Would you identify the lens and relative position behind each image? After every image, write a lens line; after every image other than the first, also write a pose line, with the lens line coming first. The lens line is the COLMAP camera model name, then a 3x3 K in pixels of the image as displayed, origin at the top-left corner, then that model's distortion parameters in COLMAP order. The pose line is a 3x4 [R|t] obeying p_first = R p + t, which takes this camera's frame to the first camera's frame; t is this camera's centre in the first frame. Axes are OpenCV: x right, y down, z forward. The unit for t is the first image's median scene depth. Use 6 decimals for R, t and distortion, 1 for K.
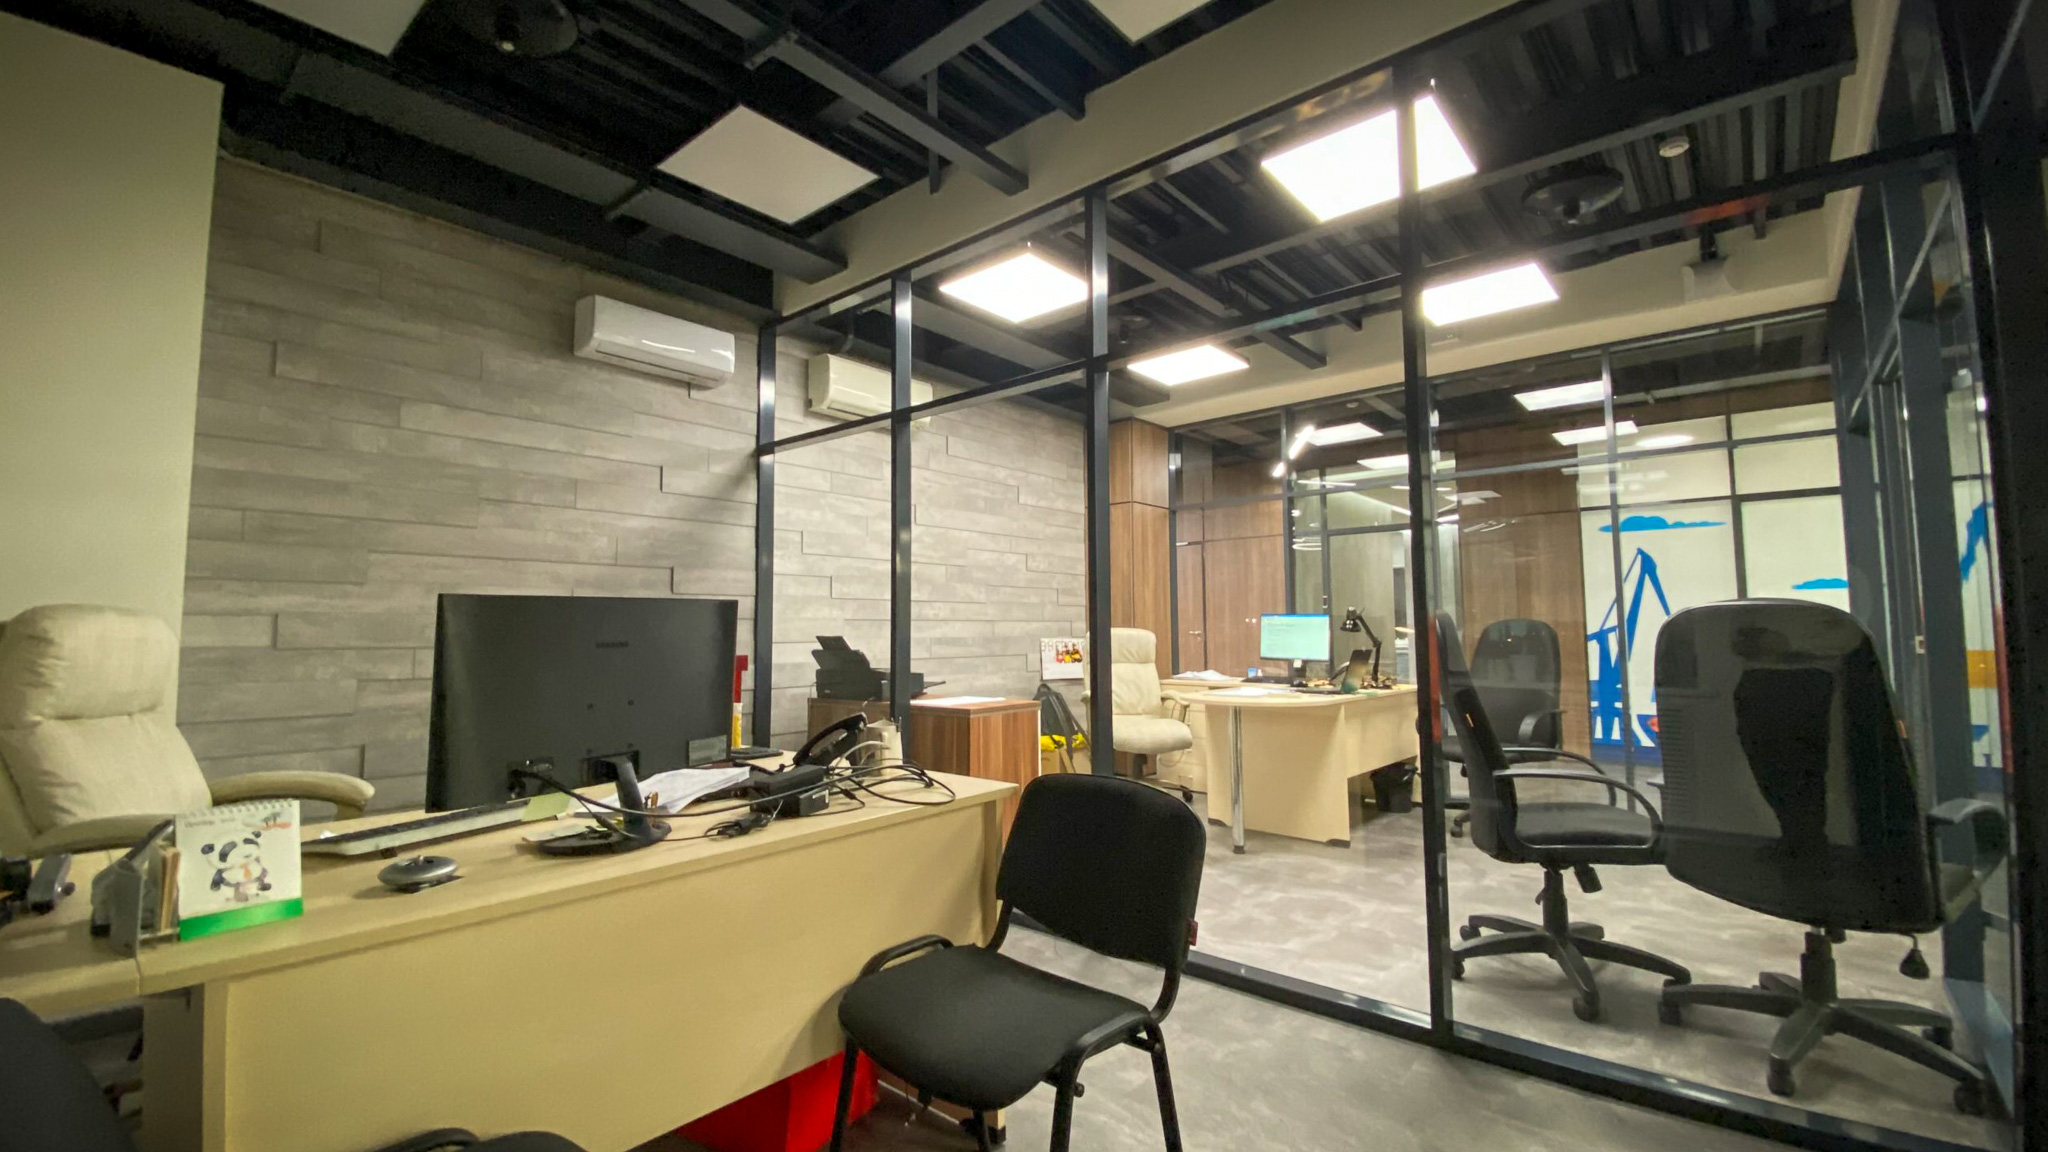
lens RADIAL K [[837.8, 0, 1020.9], [0, 837.8, 568.7], [0, 0, 1]] dist [0.010235, -0.017153]
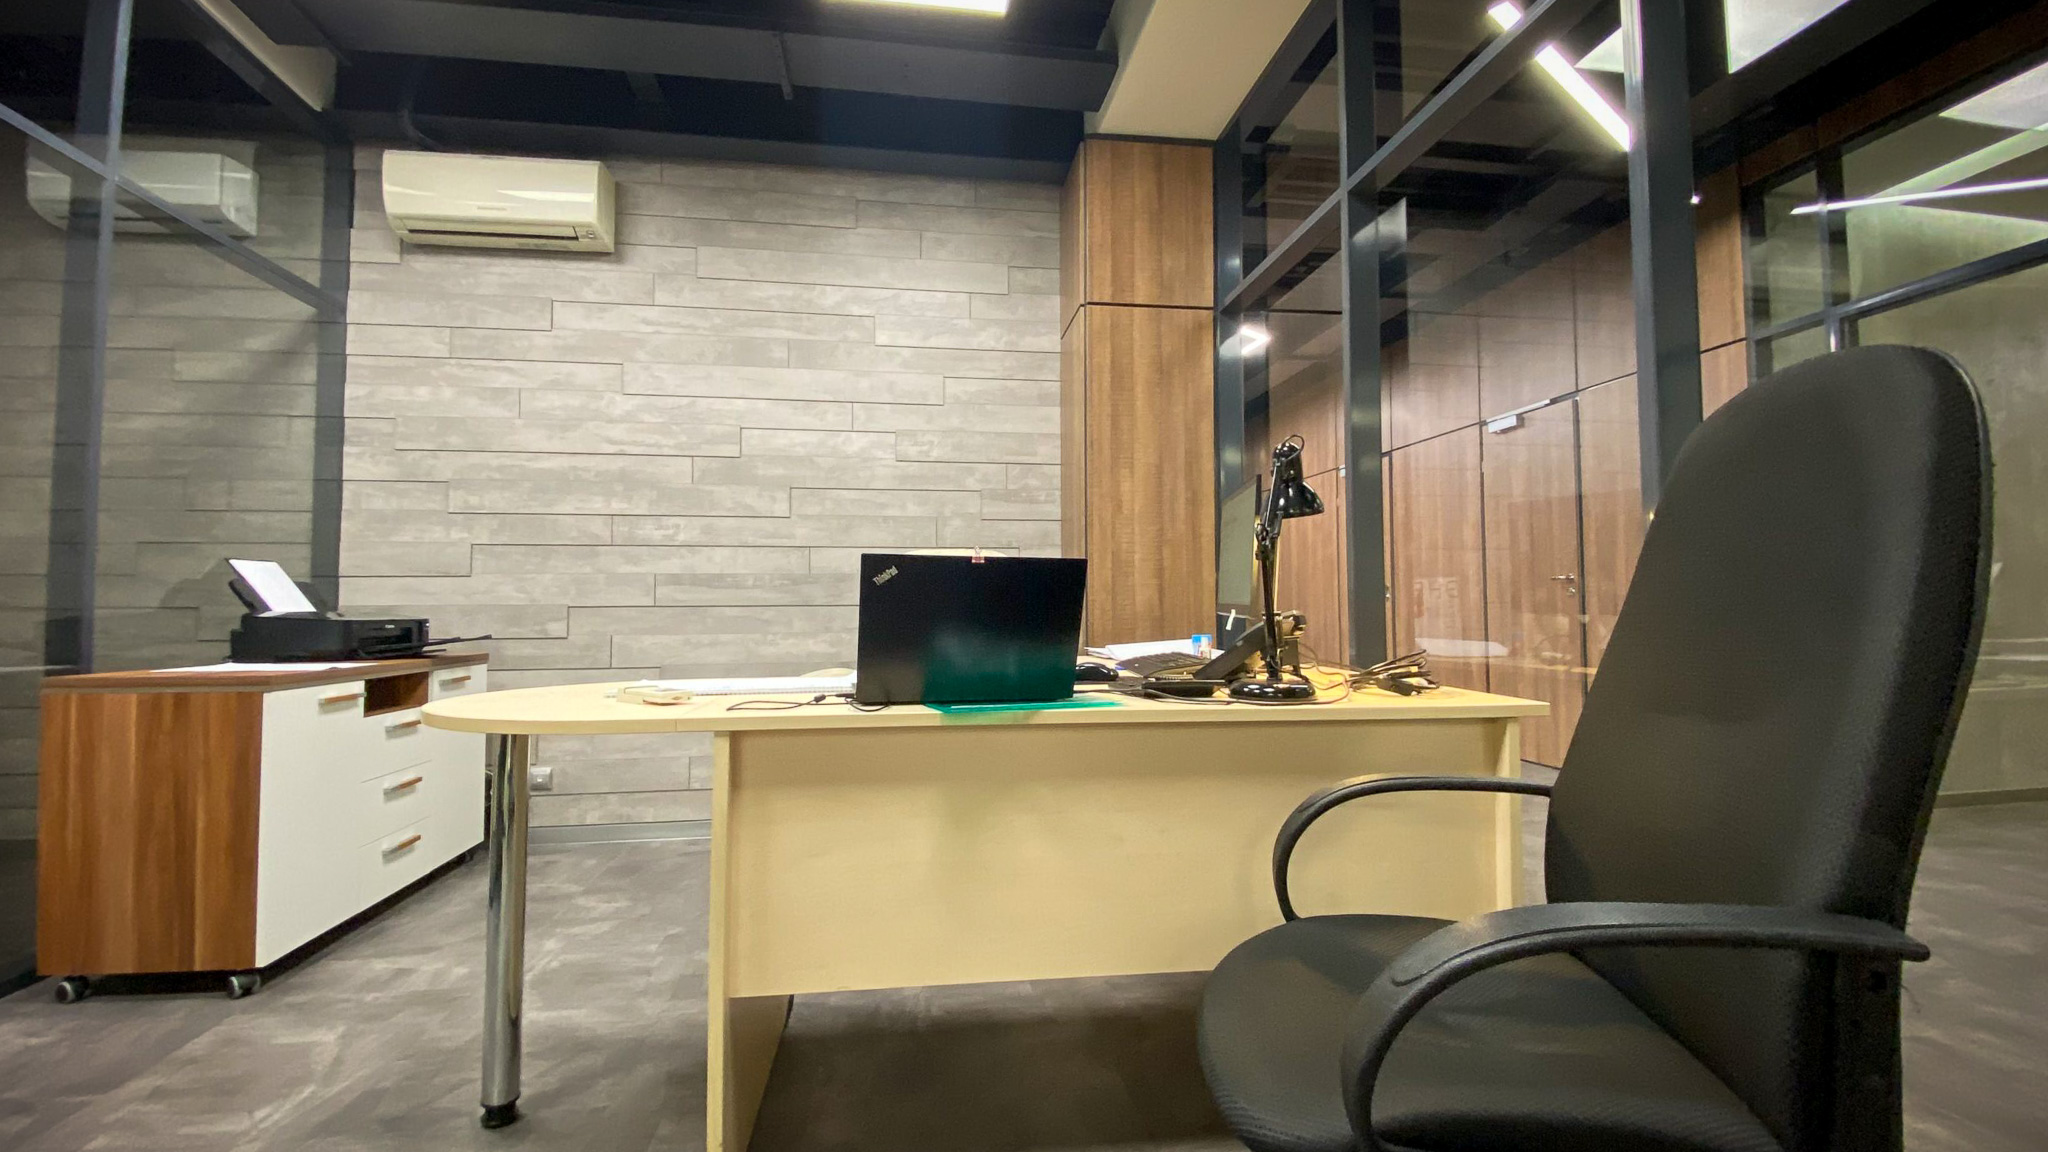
lens RADIAL K [[837.8, 0, 1020.9], [0, 837.8, 568.7], [0, 0, 1]] dist [0.010235, -0.017153]
pose [[0.760323, -0.019248, -0.649260, 0.500971], [0.045709, 0.998668, 0.023921, 0.075191], [0.647935, -0.047864, 0.760190, 0.690574]]
